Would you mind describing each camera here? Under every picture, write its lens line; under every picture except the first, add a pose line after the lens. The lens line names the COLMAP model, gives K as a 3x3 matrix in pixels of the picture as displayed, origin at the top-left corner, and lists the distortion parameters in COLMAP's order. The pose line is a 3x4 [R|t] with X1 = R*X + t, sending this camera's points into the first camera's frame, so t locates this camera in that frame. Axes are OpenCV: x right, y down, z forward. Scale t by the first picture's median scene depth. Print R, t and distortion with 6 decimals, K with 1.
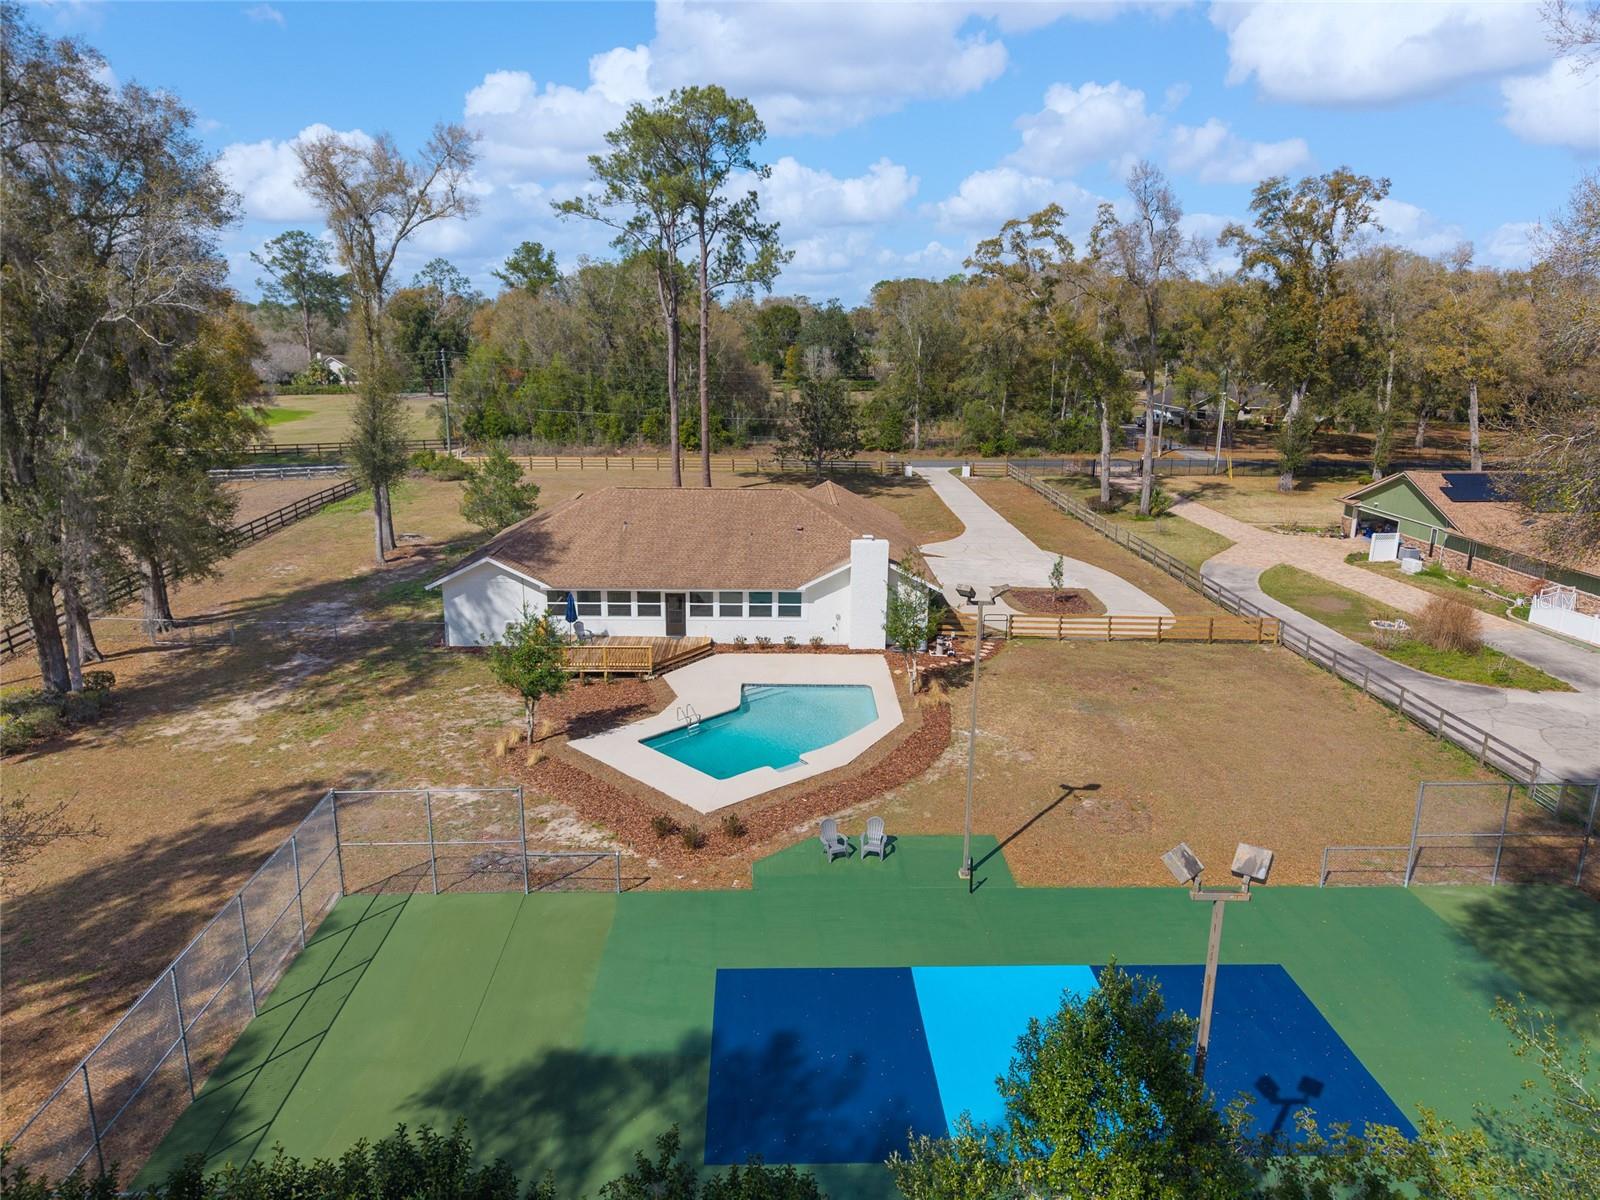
lens RADIAL K [[1085.3, 0, 786.5], [0, 1085.3, 603.8], [0, 0, 1]] dist [0.017806, -0.000652]
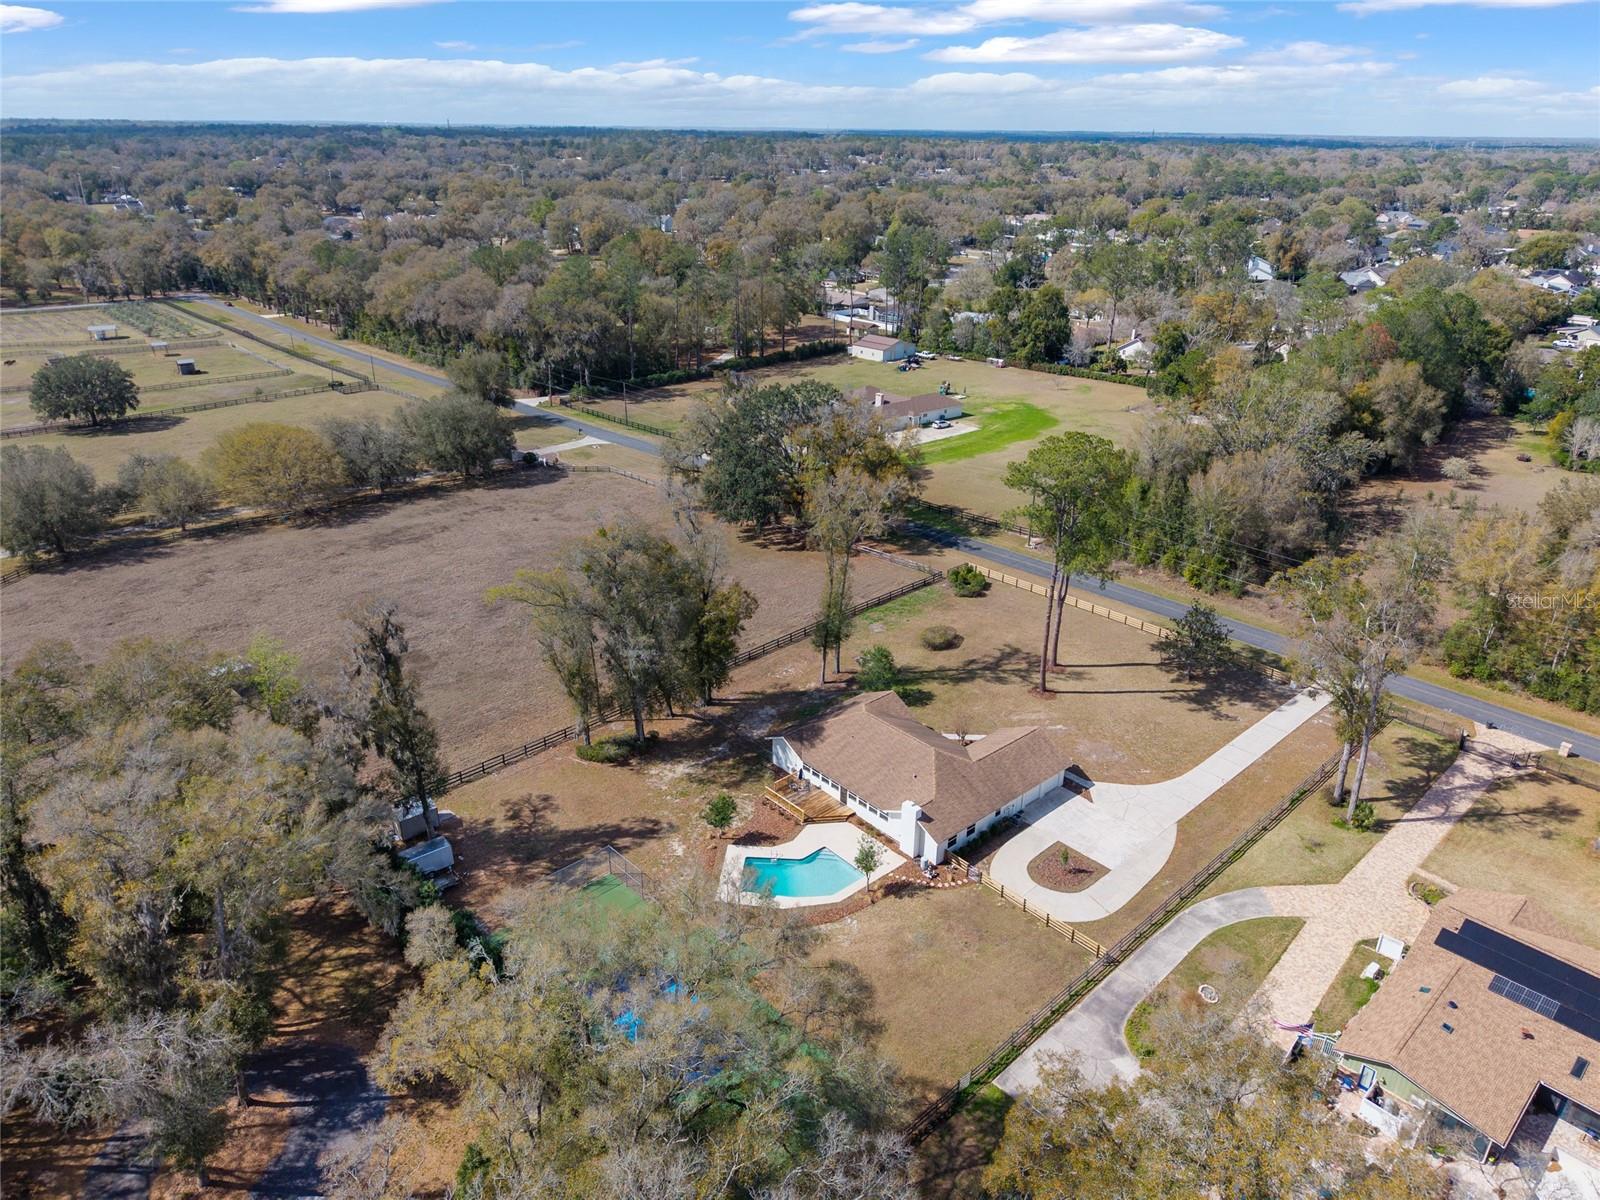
lens RADIAL K [[1061.3, 0, 787.6], [0, 1061.3, 603.9], [0, 0, 1]] dist [0.069064, -0.114149]
pose [[0.646602, 0.301839, -0.700570, 1.157829], [-0.175703, 0.952623, 0.248268, -0.830437], [0.742317, -0.037438, 0.669002, -0.438074]]
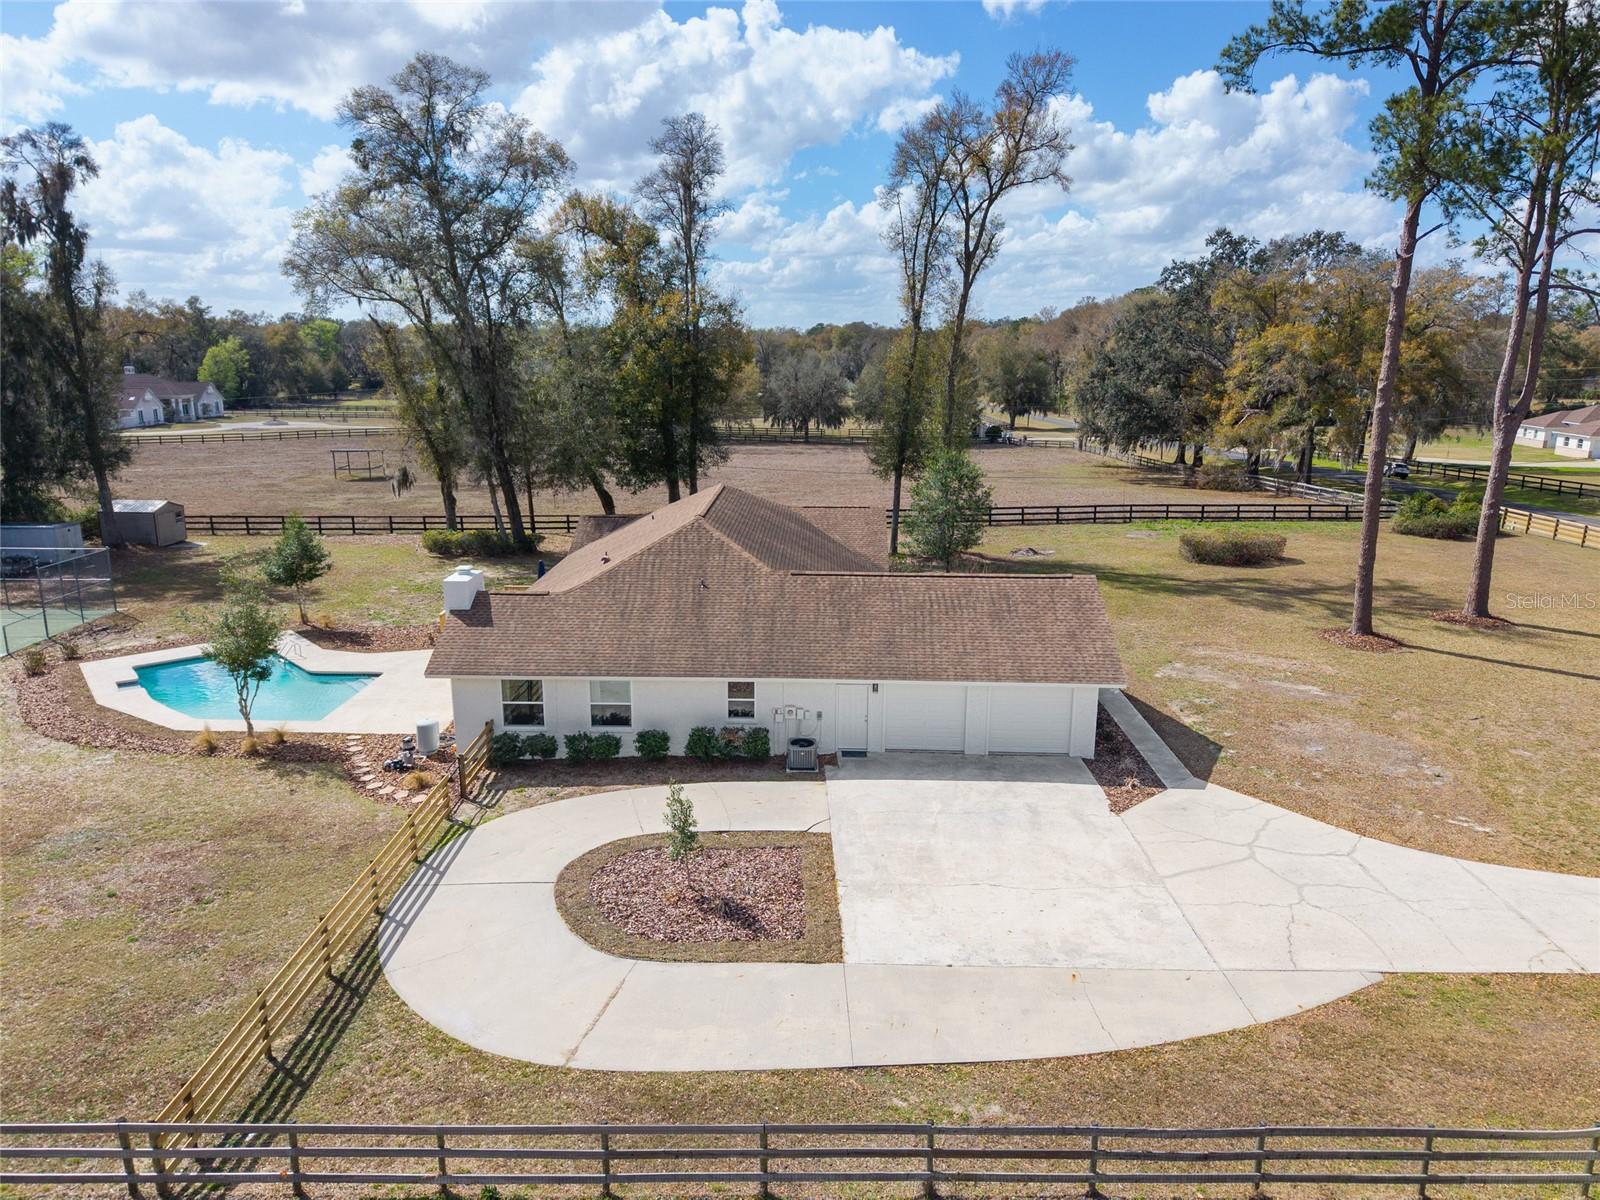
lens RADIAL K [[1085.3, 0, 786.5], [0, 1085.3, 603.8], [0, 0, 1]] dist [0.017806, -0.000652]
pose [[-0.056997, 0.234832, -0.970364, 0.735354], [-0.238378, 0.940631, 0.241638, -0.248704], [0.969498, 0.245086, 0.002366, 1.192734]]
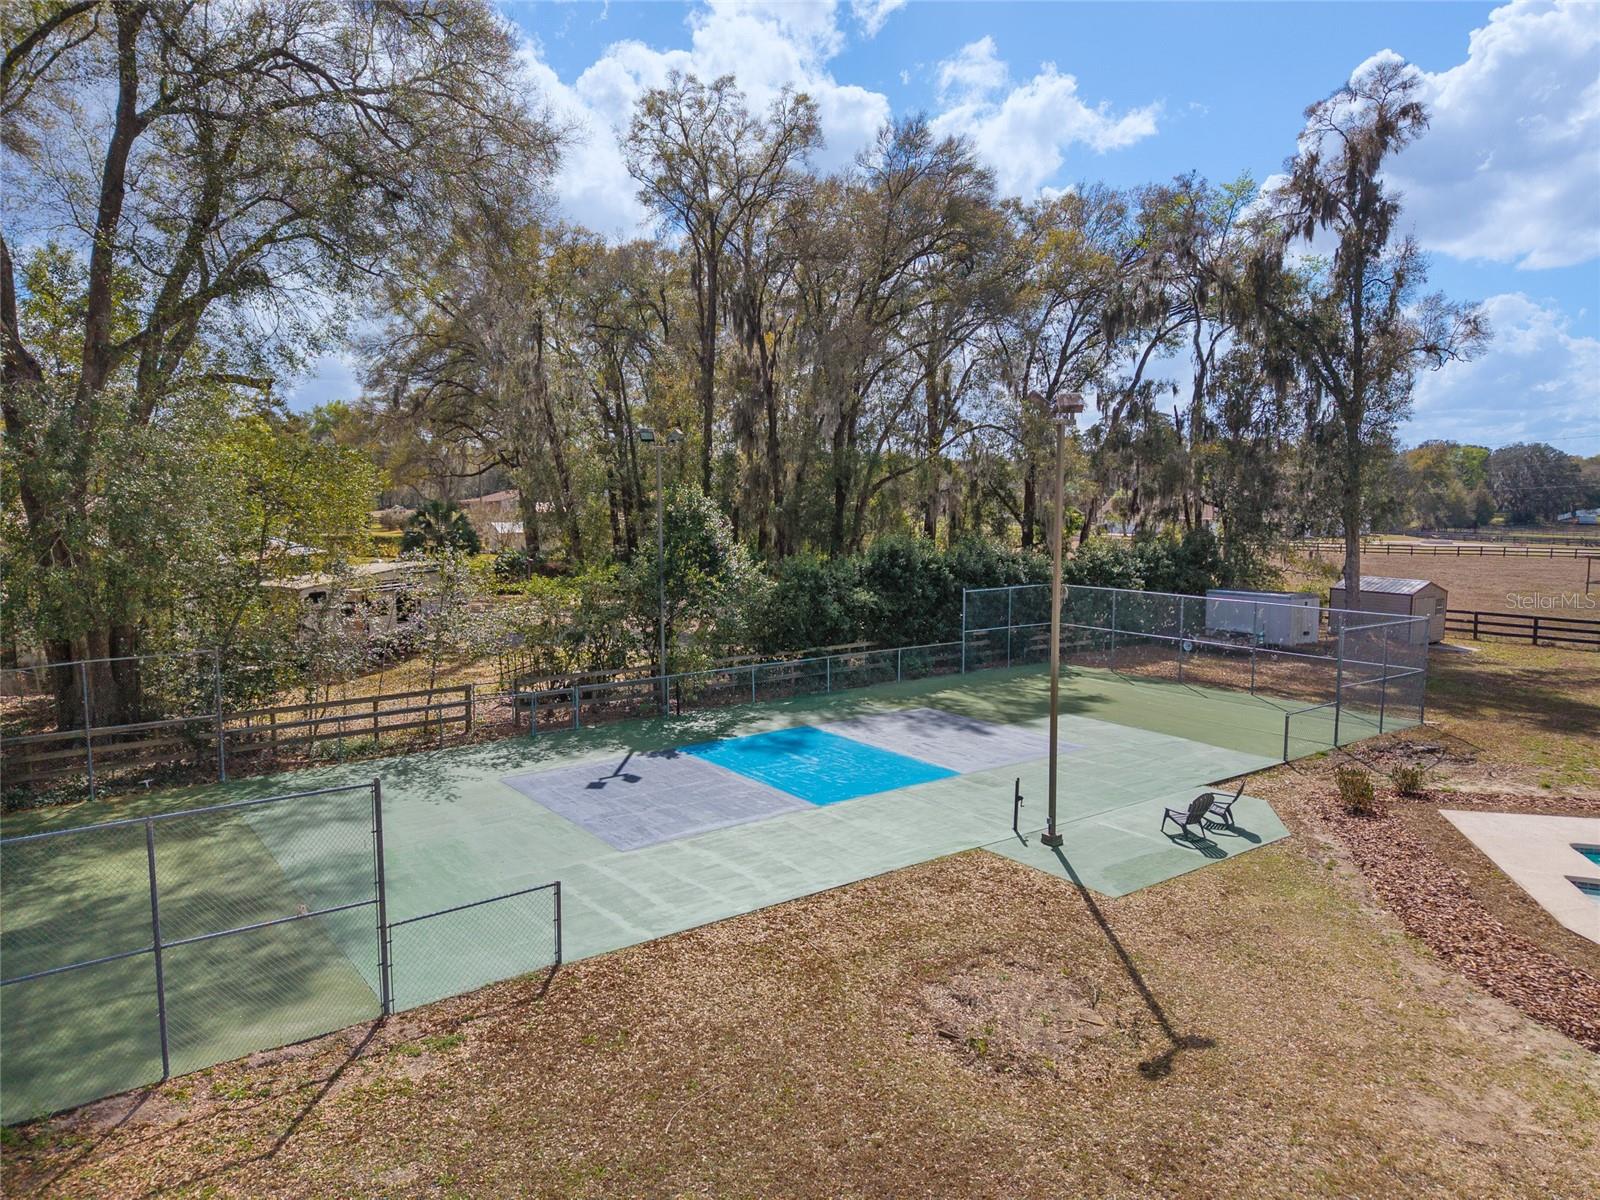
lens RADIAL K [[1085.3, 0, 786.5], [0, 1085.3, 603.8], [0, 0, 1]] dist [0.017806, -0.000652]
pose [[-0.829450, 0.061506, -0.555185, 0.403293], [-0.130278, 0.945207, 0.299351, -0.041918], [0.543177, 0.320625, -0.775989, 0.842470]]
